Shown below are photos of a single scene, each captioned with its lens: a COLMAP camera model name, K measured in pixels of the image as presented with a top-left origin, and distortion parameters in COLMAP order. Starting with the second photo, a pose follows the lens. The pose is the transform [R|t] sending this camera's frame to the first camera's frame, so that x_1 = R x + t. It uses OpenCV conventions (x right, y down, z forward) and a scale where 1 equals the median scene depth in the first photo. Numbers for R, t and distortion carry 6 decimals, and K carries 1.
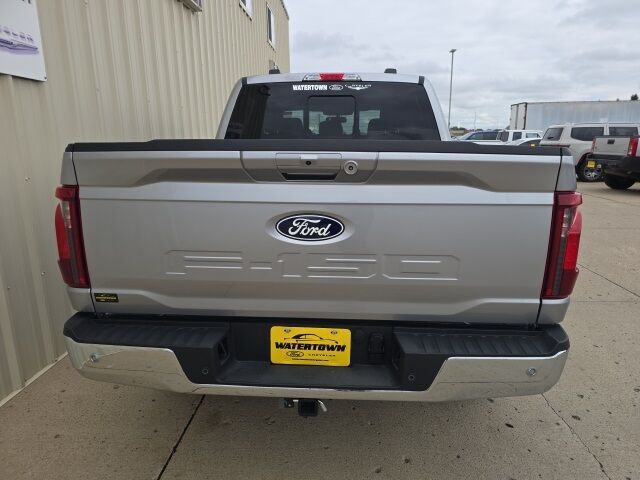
lens RADIAL K [[431.2, 0, 316.0], [0, 431.2, 240.2], [0, 0, 1]] dist [0.050337, -0.042334]
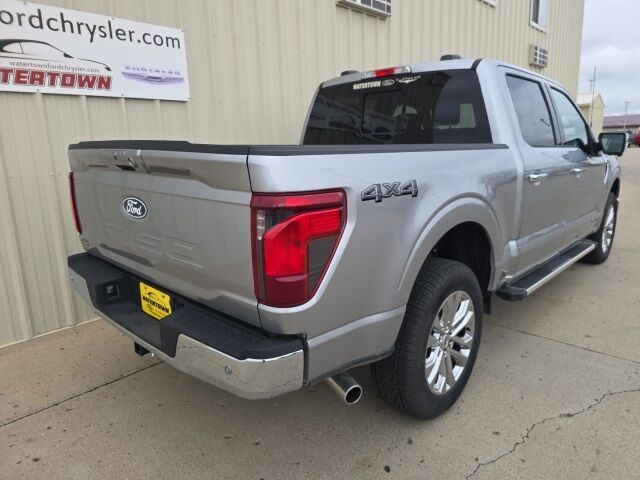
lens RADIAL K [[431.2, 0, 316.0], [0, 431.2, 240.2], [0, 0, 1]] dist [0.050337, -0.042334]
pose [[0.758674, 0.131524, -0.638055, 0.591338], [-0.128531, 0.990377, 0.051321, -0.033172], [0.638665, 0.043074, 0.768278, 0.167810]]
